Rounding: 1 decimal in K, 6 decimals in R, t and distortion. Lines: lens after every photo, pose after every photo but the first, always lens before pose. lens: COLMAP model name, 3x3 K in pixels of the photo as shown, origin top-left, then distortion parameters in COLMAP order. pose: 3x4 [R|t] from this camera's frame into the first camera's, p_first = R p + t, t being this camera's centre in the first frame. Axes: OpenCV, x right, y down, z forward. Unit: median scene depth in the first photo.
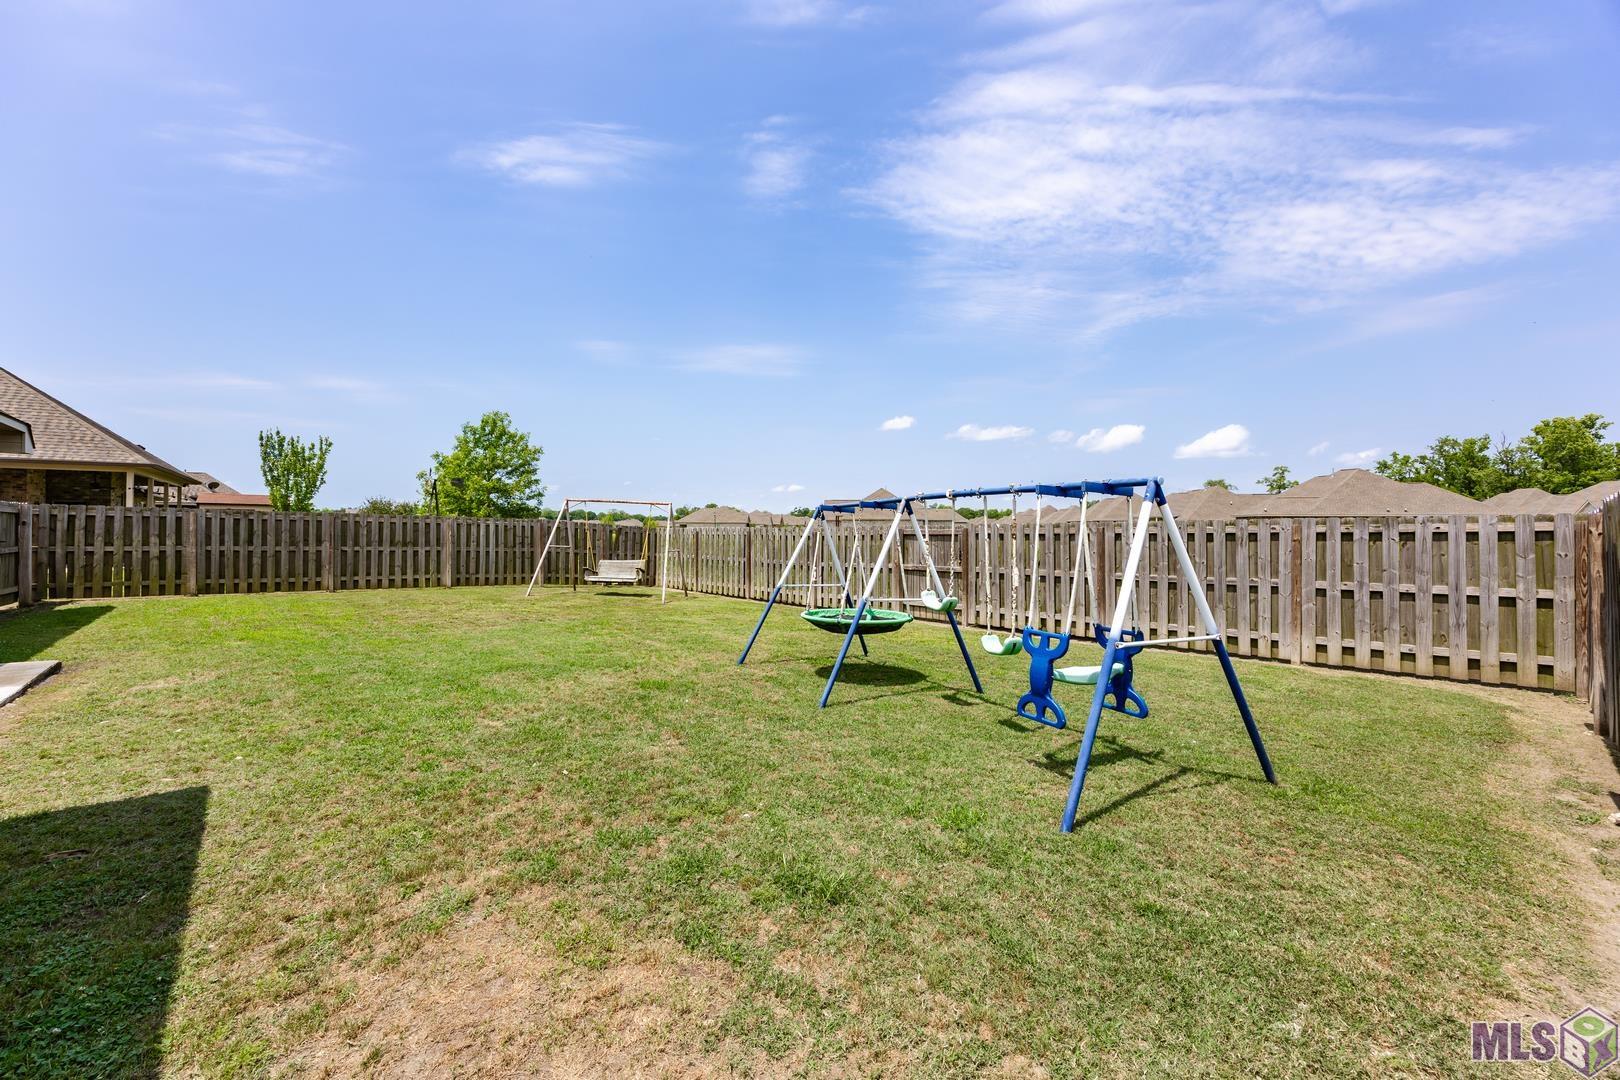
lens RADIAL K [[615.1, 0, 816.9], [0, 615.1, 544.5], [0, 0, 1]] dist [-0.003227, -0.000114]
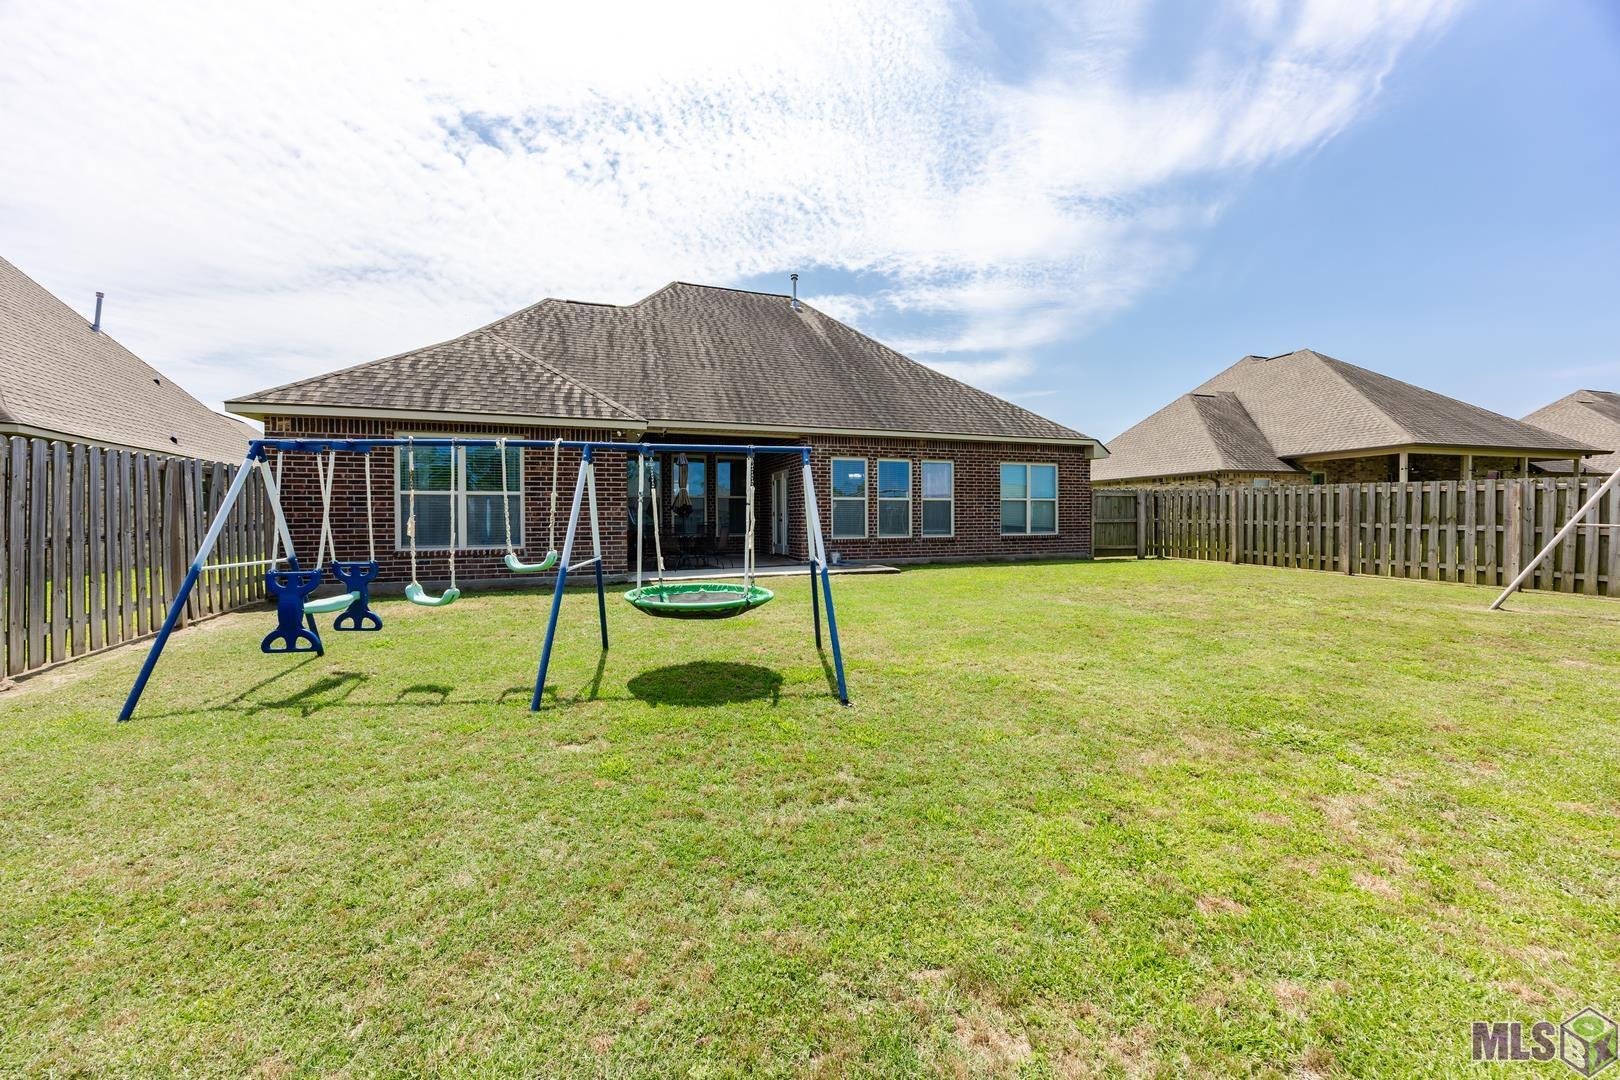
lens RADIAL K [[615.1, 0, 816.9], [0, 615.1, 544.5], [0, 0, 1]] dist [-0.003227, -0.000114]
pose [[-0.427948, 0.027340, -0.903390, 0.337705], [-0.026863, 0.998716, 0.042950, 0.017879], [0.903404, 0.042648, -0.426664, 0.717896]]
